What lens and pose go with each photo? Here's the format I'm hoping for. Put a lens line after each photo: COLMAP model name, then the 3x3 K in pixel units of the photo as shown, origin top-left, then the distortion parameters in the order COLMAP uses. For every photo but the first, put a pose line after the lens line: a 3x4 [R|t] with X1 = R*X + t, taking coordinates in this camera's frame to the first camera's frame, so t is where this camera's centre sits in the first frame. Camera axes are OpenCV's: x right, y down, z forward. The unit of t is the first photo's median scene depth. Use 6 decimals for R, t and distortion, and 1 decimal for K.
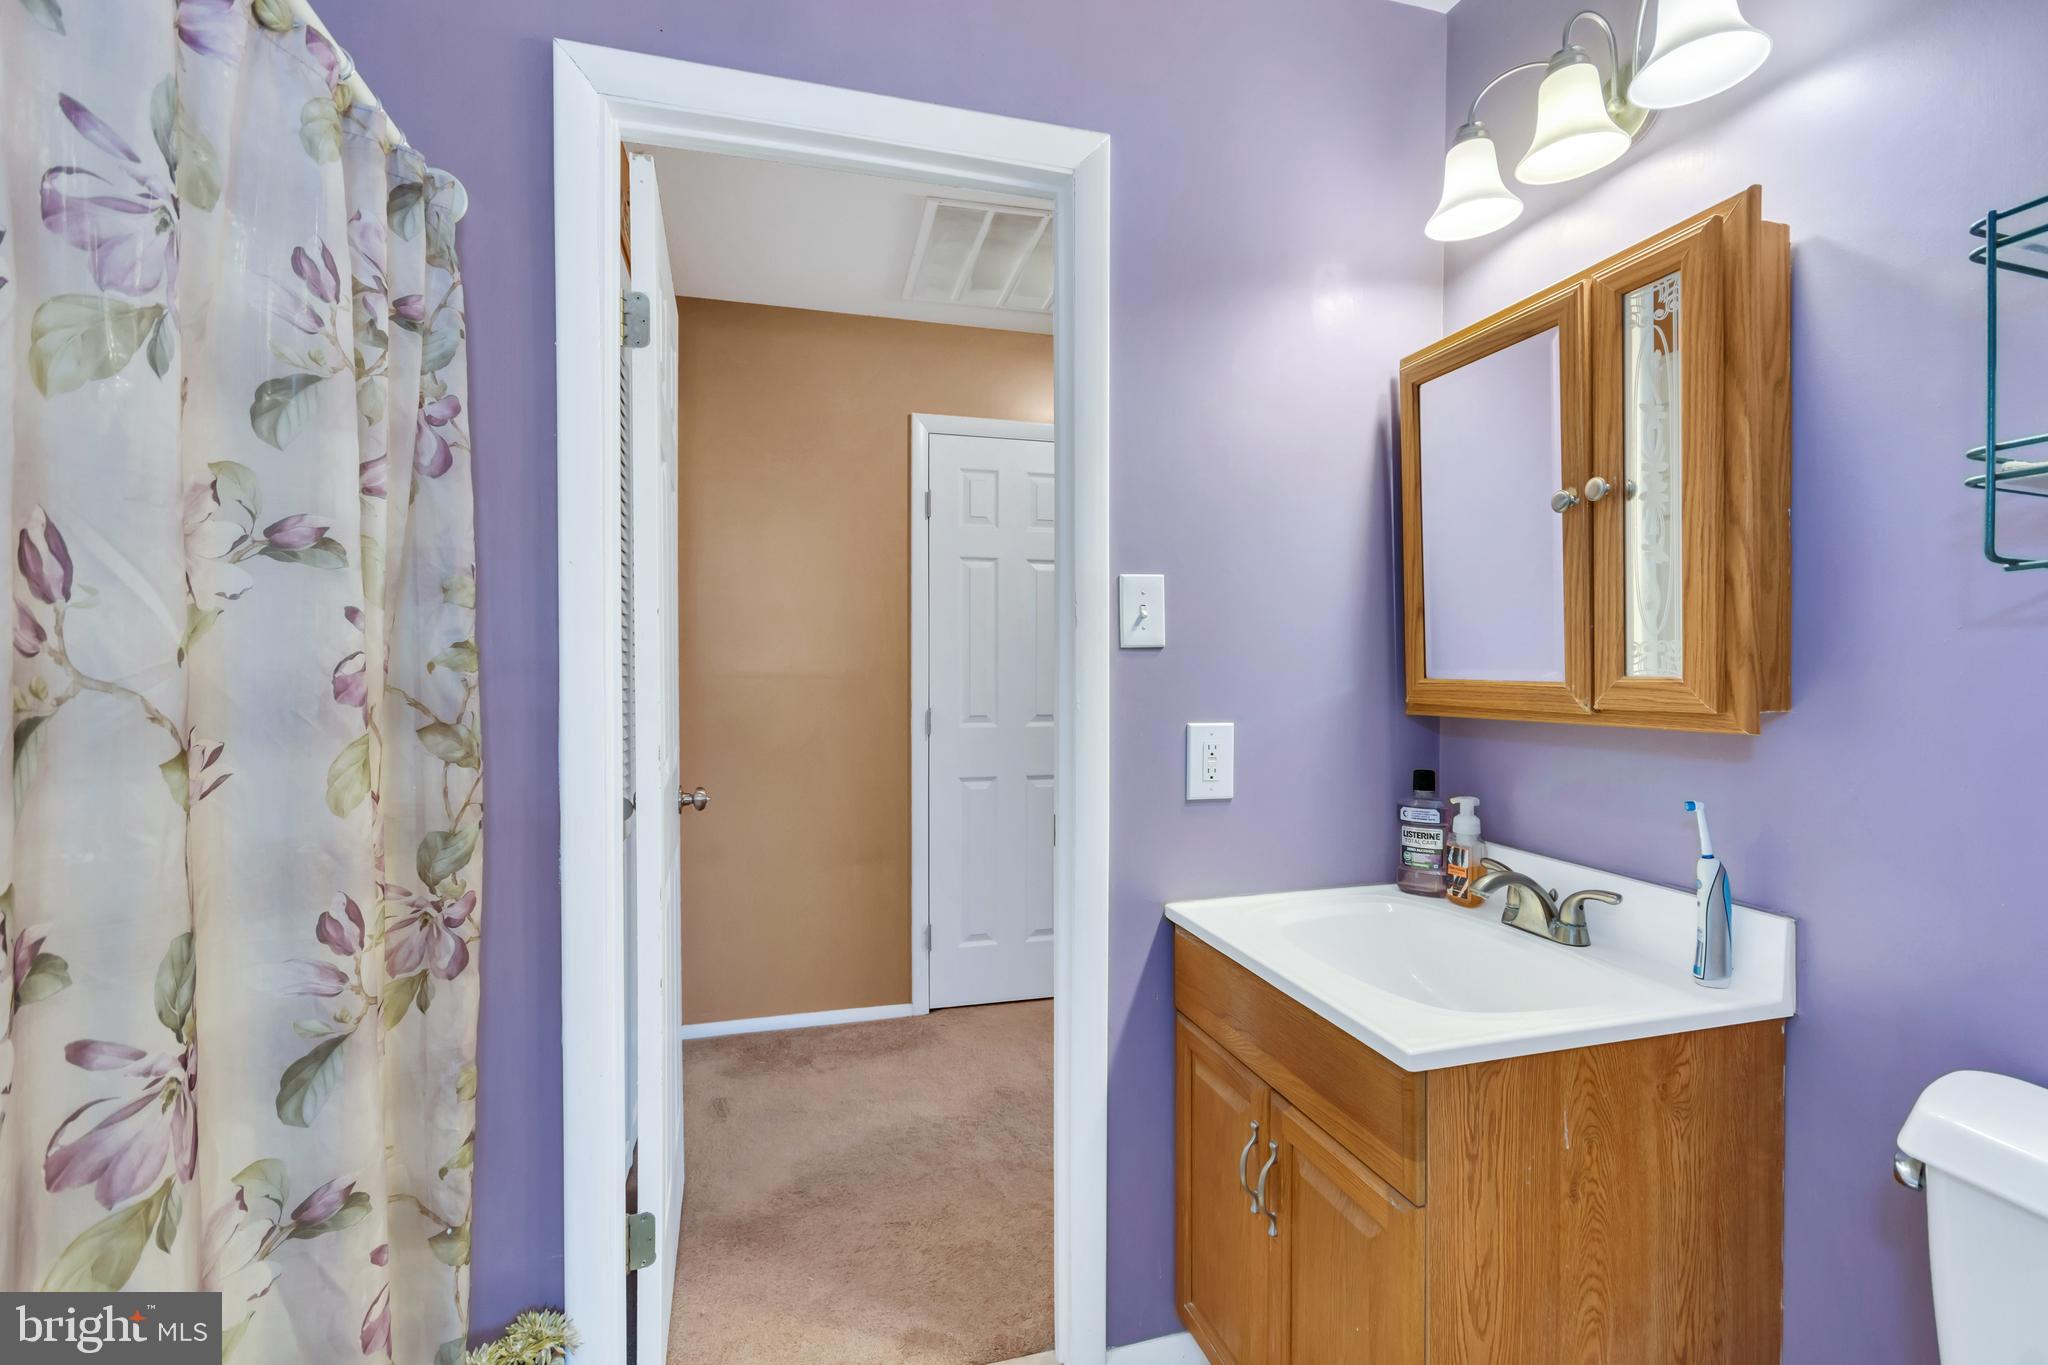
lens RADIAL K [[934.5, 0, 1030.7], [0, 934.5, 697.6], [0, 0, 1]] dist [0.007217, -0.000085]
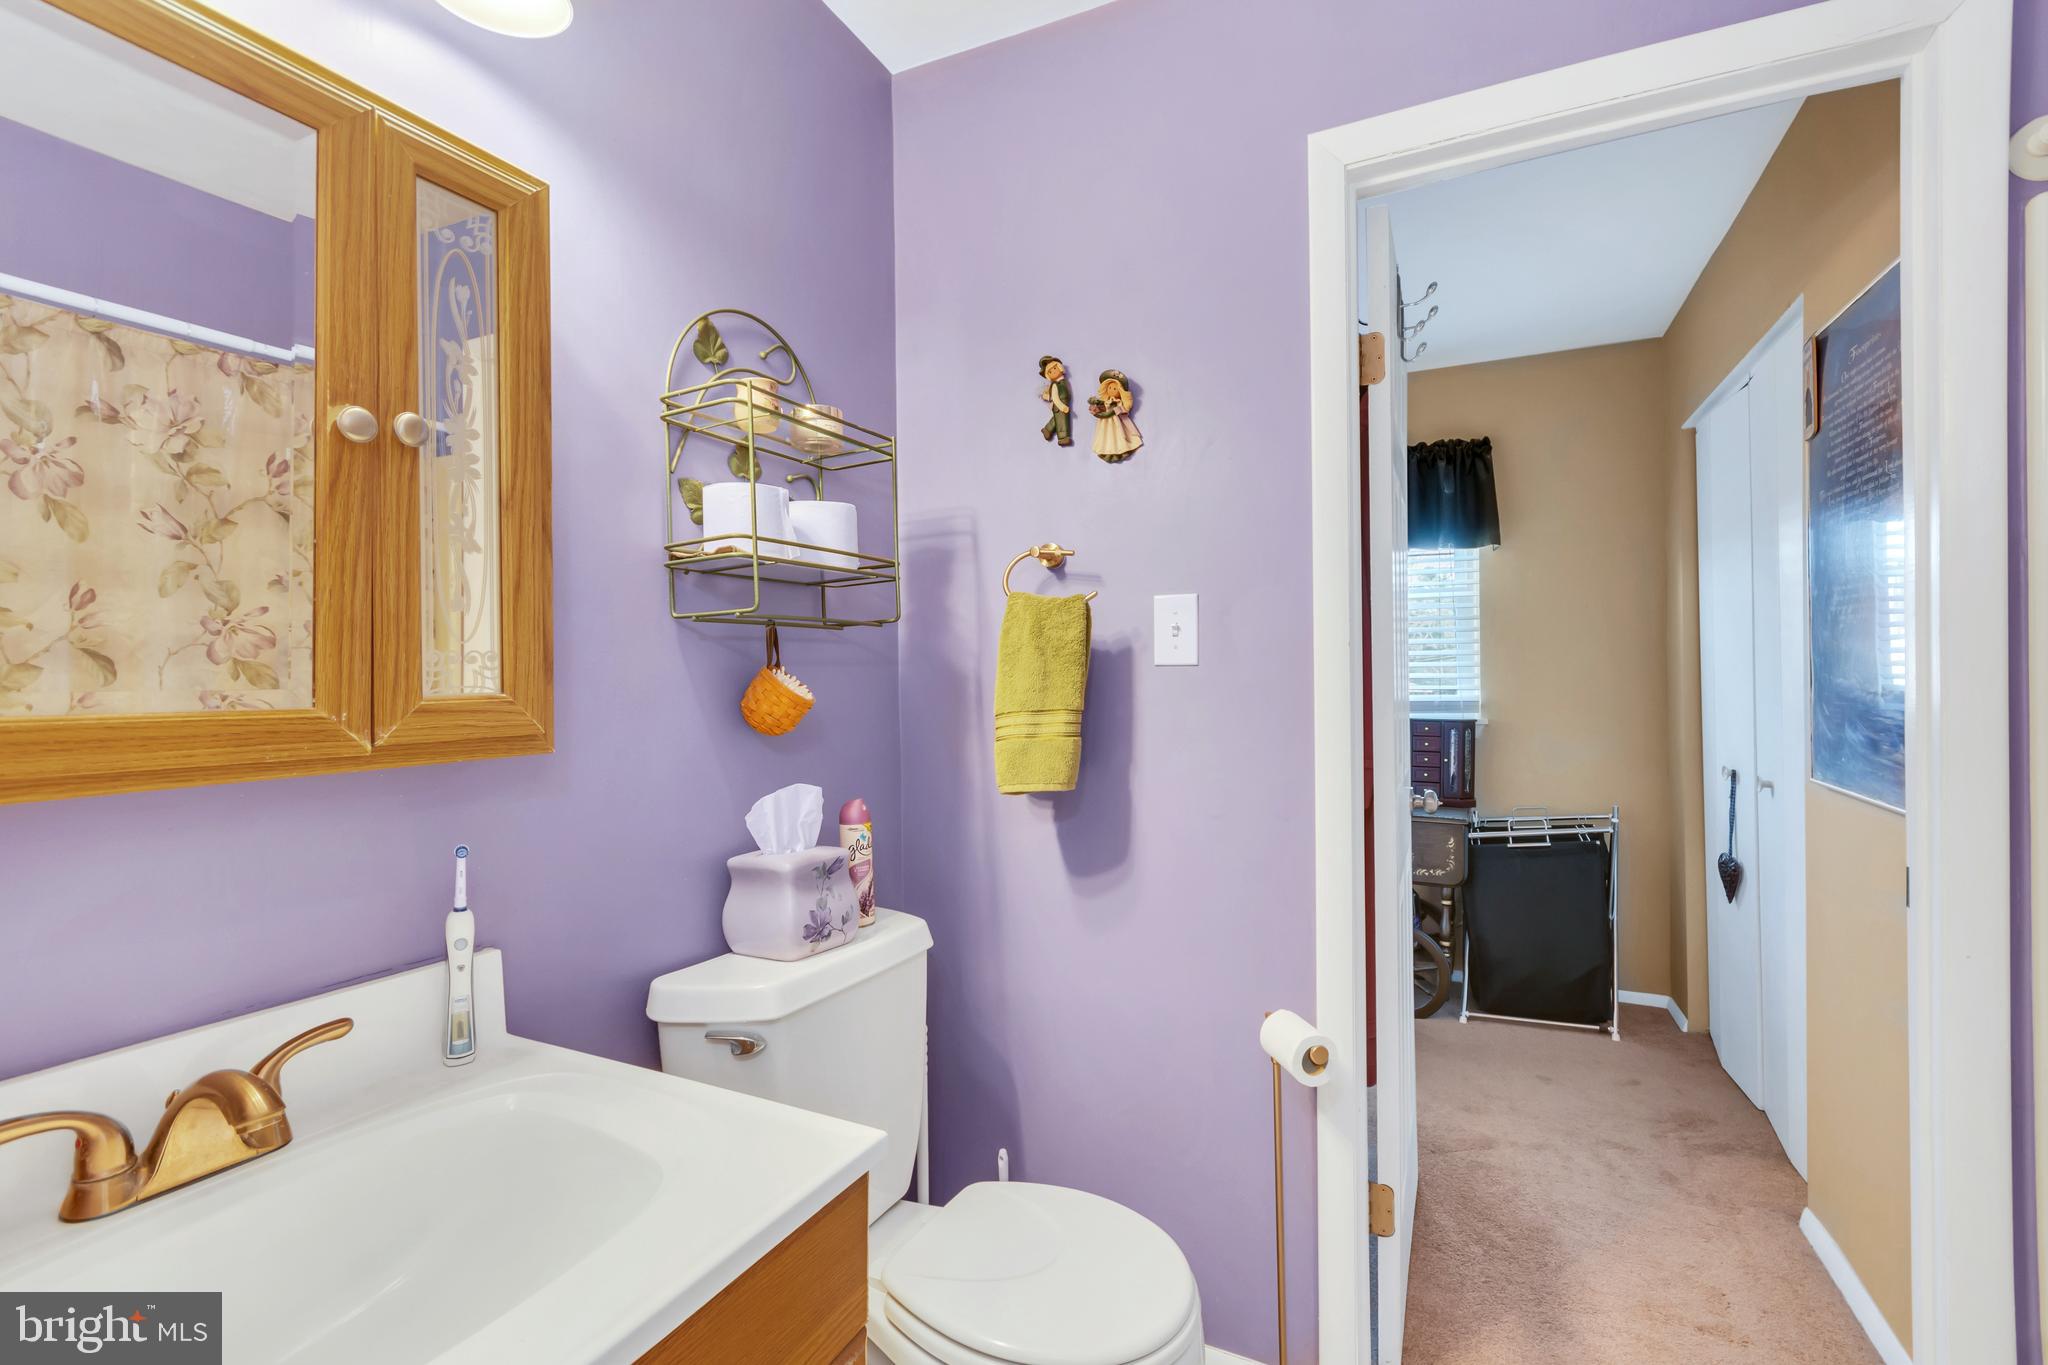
lens RADIAL K [[934.5, 0, 1030.7], [0, 934.5, 697.6], [0, 0, 1]] dist [0.007217, -0.000085]
pose [[-0.752663, -0.005778, 0.658381, -0.210568], [0.034886, 0.998207, 0.048642, -0.041430], [-0.657481, 0.059579, -0.751112, 1.247071]]
